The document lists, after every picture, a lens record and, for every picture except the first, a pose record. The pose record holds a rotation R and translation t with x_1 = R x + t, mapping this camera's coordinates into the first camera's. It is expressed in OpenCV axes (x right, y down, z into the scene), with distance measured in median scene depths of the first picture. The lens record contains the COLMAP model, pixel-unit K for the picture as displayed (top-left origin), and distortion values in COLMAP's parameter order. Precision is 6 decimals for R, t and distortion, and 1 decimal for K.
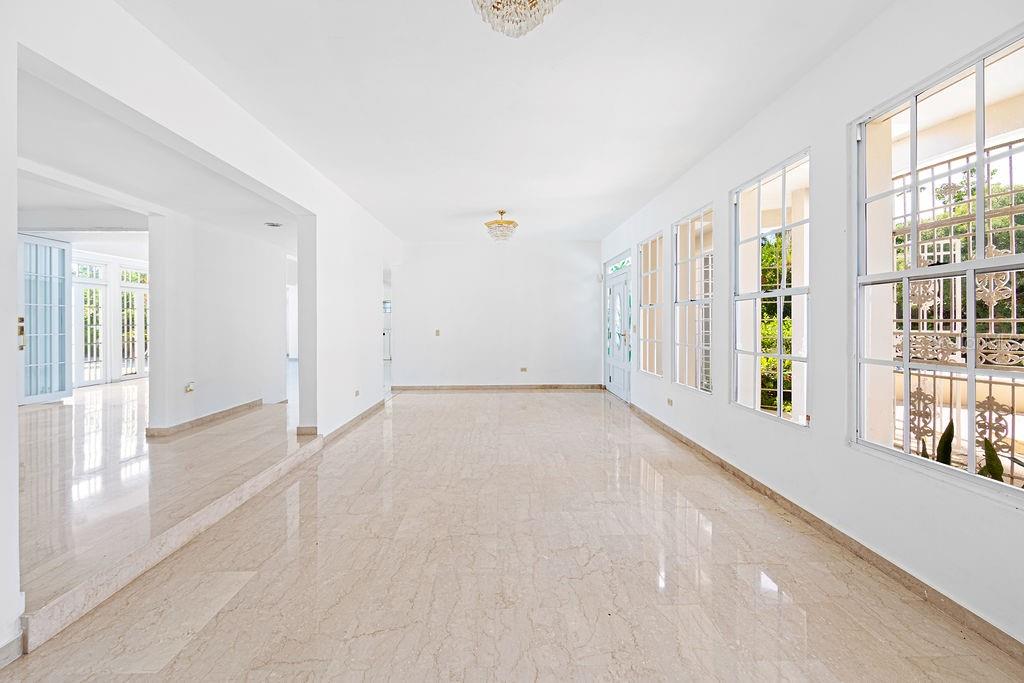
lens RADIAL K [[405.1, 0, 509.8], [0, 405.1, 321.8], [0, 0, 1]] dist [-0.002949, -0.000334]
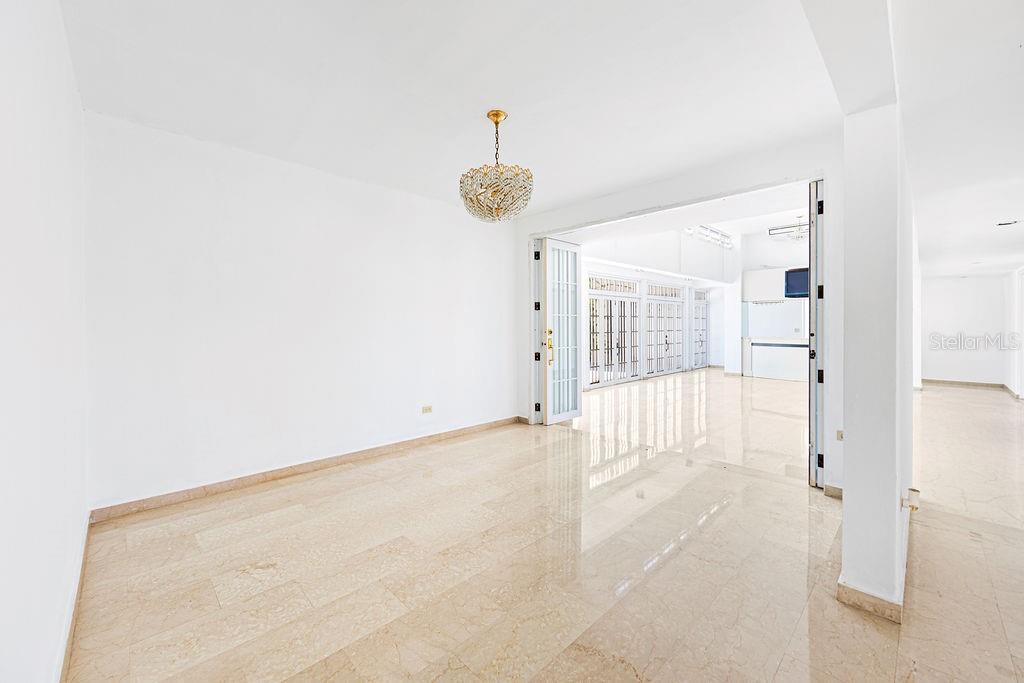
lens RADIAL K [[405.1, 0, 508.8], [0, 405.1, 327.2], [0, 0, 1]] dist [-0.002949, -0.000334]
pose [[0.677679, 0.002880, -0.735352, -0.758284], [0.003431, 0.999969, 0.007078, -0.029024], [0.735350, -0.007320, 0.677648, 0.386315]]
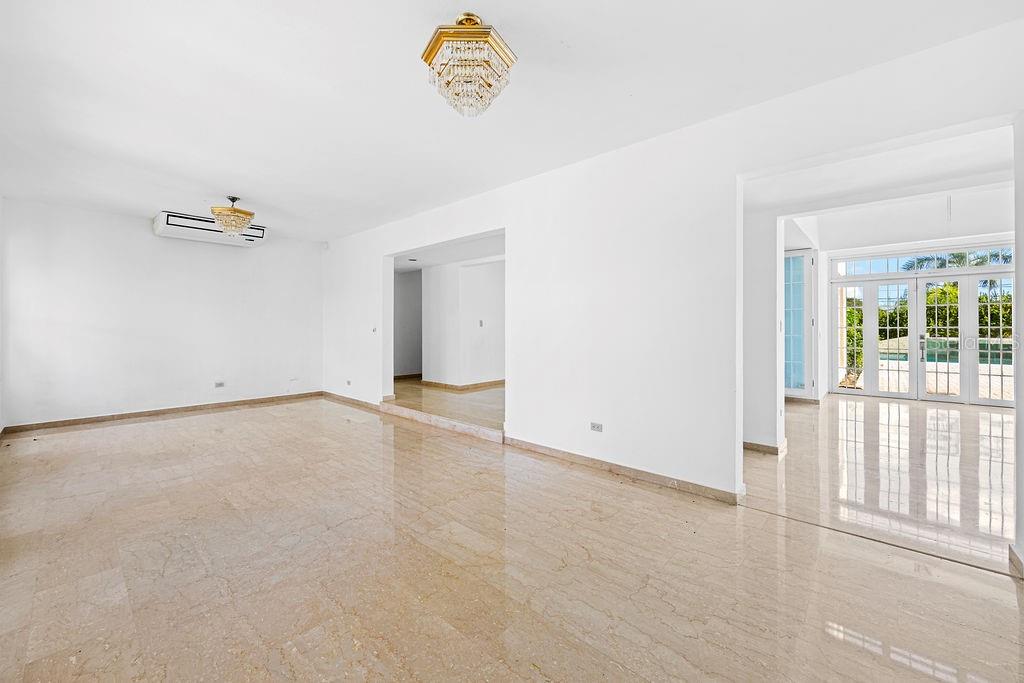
lens RADIAL K [[405.1, 0, 513.3], [0, 405.1, 326.7], [0, 0, 1]] dist [-0.002949, -0.000334]
pose [[-0.687139, 0.003514, -0.726517, 0.278756], [0.007299, 0.999971, -0.002067, 0.002543], [0.726489, -0.006723, -0.687145, 1.650966]]
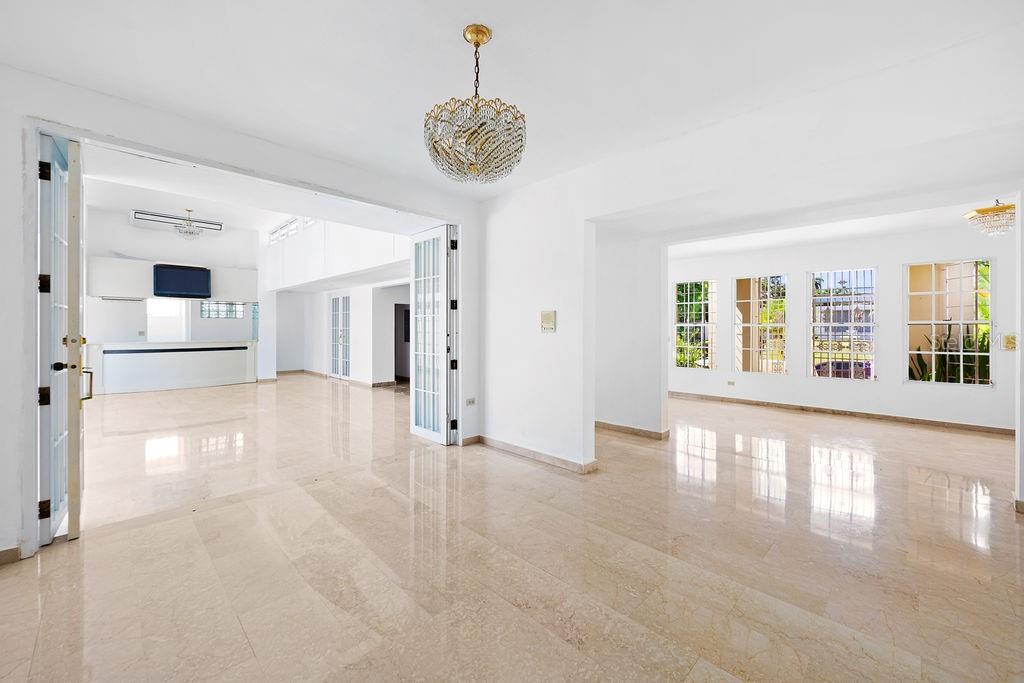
lens RADIAL K [[405.1, 0, 510.6], [0, 405.1, 327.5], [0, 0, 1]] dist [-0.002949, -0.000334]
pose [[0.721651, 0.004408, 0.692243, -1.496393], [-0.005310, 0.999986, -0.000832, -0.027309], [-0.692237, -0.003075, 0.721664, 0.449126]]
